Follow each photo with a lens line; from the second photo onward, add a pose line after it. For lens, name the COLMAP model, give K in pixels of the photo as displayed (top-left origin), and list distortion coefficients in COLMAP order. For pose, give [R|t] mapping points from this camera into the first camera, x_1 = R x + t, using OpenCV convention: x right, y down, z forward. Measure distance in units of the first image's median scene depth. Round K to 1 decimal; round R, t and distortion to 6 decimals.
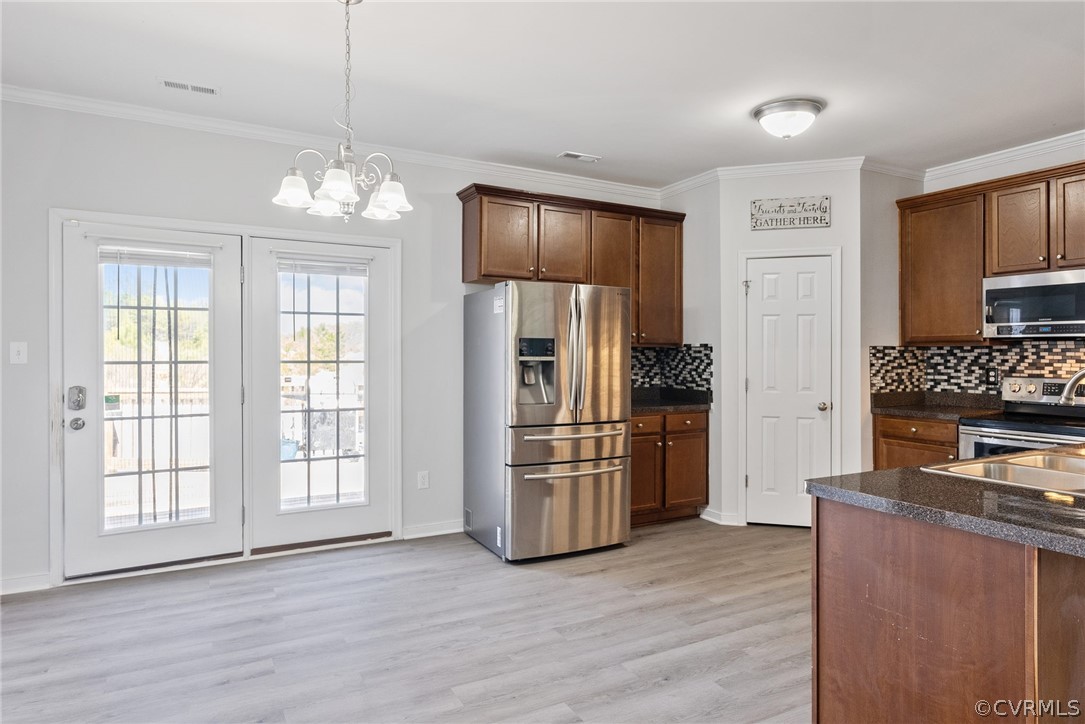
lens RADIAL K [[656.1, 0, 541.9], [0, 656.1, 357.9], [0, 0, 1]] dist [0.003558, -0.003252]
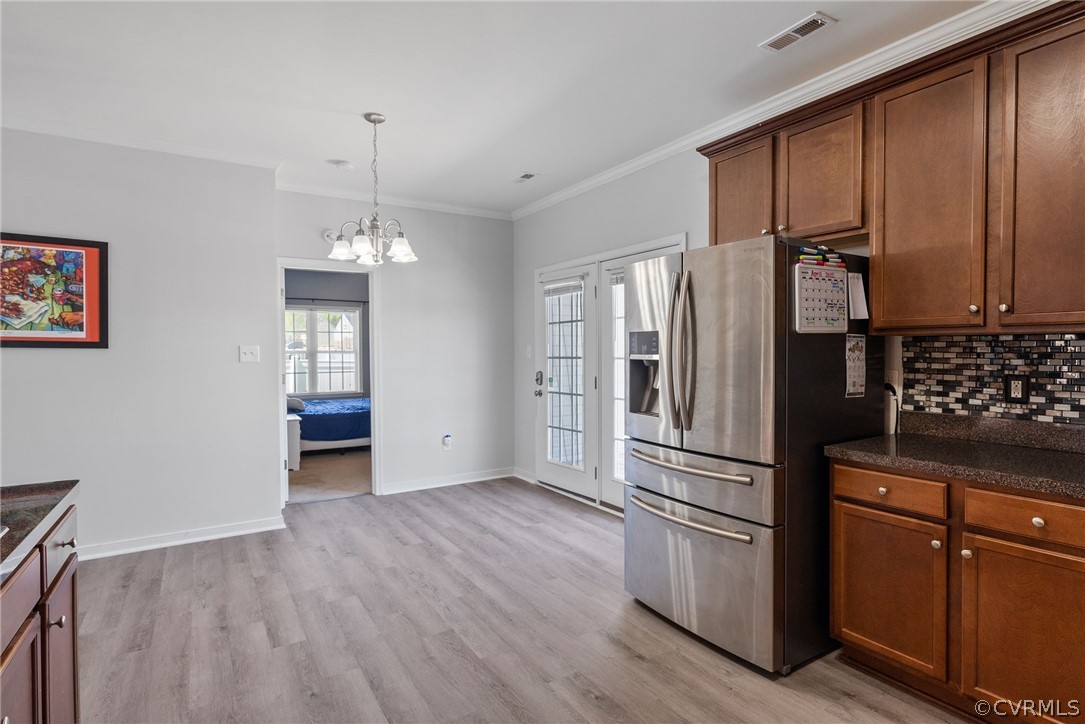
lens RADIAL K [[552.8, 0, 561.3], [0, 552.8, 363.9], [0, 0, 1]] dist [-0.002503, 0.002169]
pose [[0.072565, 0.020052, -0.997162, 0.673947], [-0.000894, 0.999799, 0.020040, -0.004087], [0.997363, -0.000562, 0.072568, 0.873385]]
